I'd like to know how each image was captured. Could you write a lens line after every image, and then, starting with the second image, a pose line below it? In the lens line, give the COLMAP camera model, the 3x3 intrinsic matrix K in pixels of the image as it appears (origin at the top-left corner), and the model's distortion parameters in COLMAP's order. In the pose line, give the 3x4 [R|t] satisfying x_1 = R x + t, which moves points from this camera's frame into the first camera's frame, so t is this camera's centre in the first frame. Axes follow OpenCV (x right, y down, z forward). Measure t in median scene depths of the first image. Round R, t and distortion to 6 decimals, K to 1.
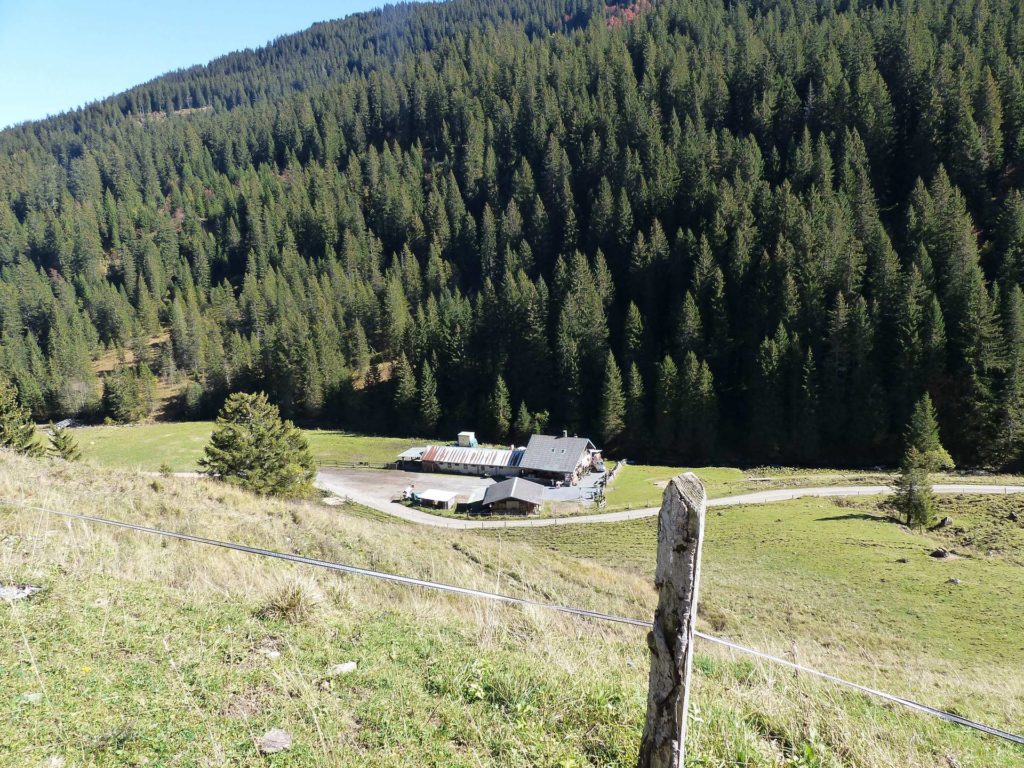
lens RADIAL K [[766.7, 0, 510.9], [0, 766.7, 386.3], [0, 0, 1]] dist [-0.001300, -0.000855]
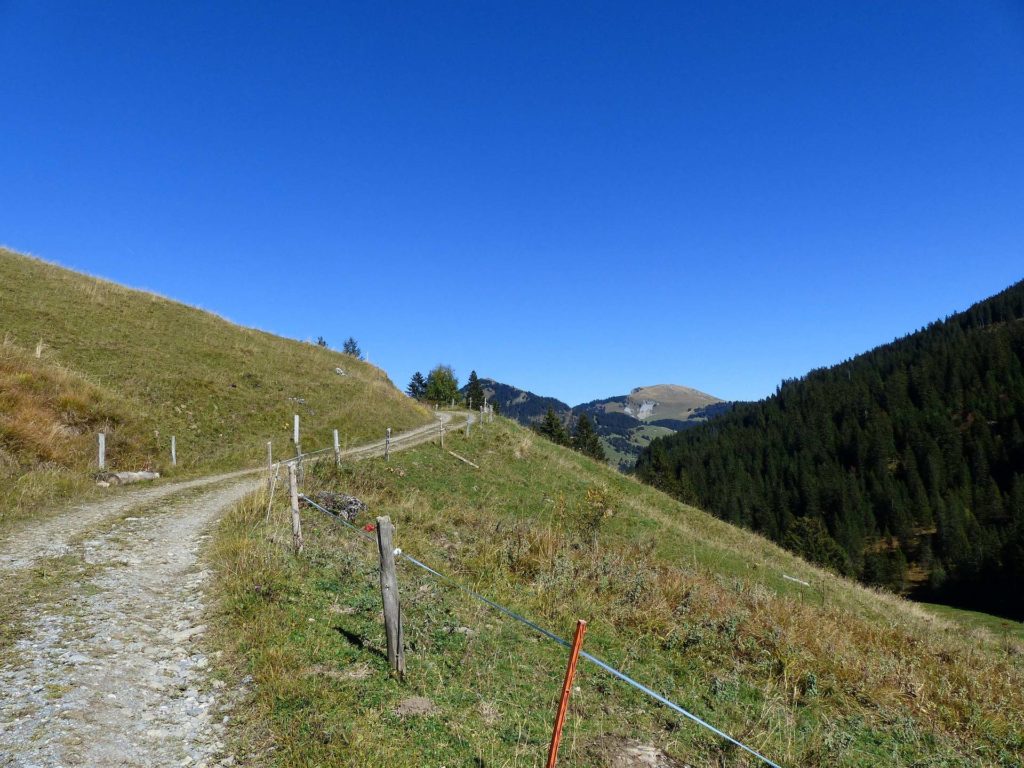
lens RADIAL K [[766.7, 0, 512.5], [0, 766.7, 383.7], [0, 0, 1]] dist [-0.001300, -0.000855]
pose [[0.528797, -0.074744, -0.845451, 0.139953], [-0.157479, 0.970178, -0.184267, 0.025326], [0.834011, 0.230581, 0.501256, -0.070840]]
